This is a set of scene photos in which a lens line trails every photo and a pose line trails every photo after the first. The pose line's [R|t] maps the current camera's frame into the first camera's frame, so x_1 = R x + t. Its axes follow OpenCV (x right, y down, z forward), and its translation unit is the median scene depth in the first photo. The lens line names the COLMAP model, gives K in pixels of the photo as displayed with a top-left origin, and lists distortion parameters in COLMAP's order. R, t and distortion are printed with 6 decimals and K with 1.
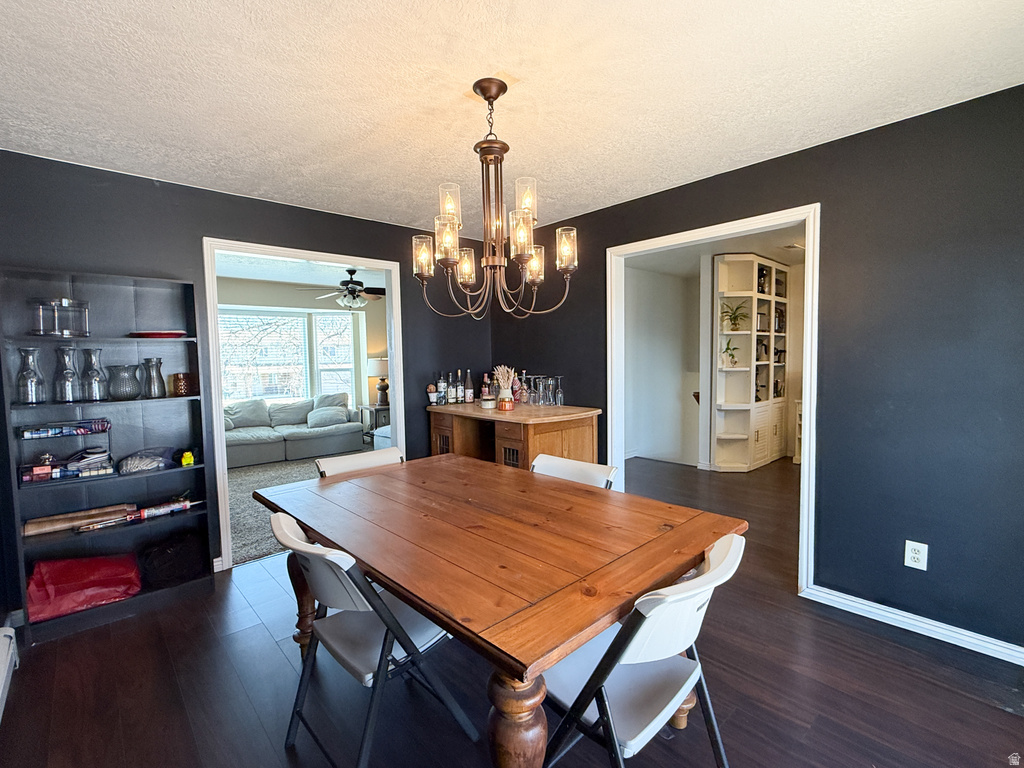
lens RADIAL K [[481.4, 0, 512.0], [0, 481.4, 384.0], [0, 0, 1]] dist [0.000462, 0.000018]
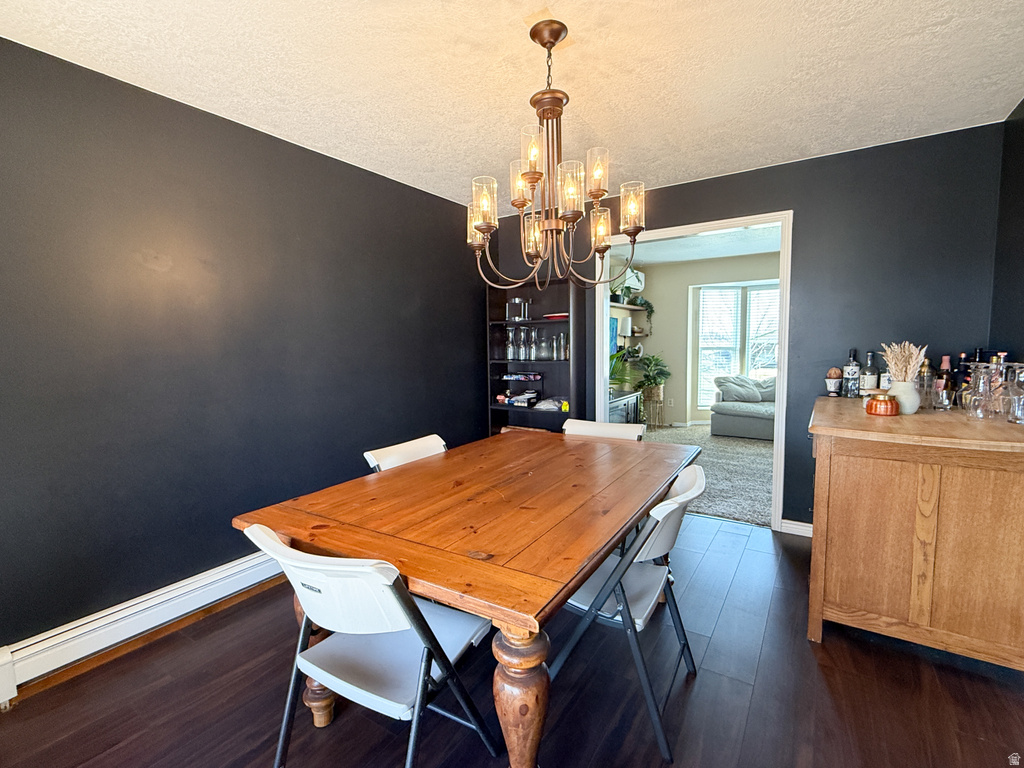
lens RADIAL K [[481.7, 0, 512.0], [0, 481.7, 384.0], [0, 0, 1]] dist [-0.001258, -0.000102]
pose [[0.246874, 0.096116, -0.964269, 0.907826], [-0.046468, 0.995098, 0.087292, -0.032403], [0.967933, 0.023257, 0.250131, 0.747438]]
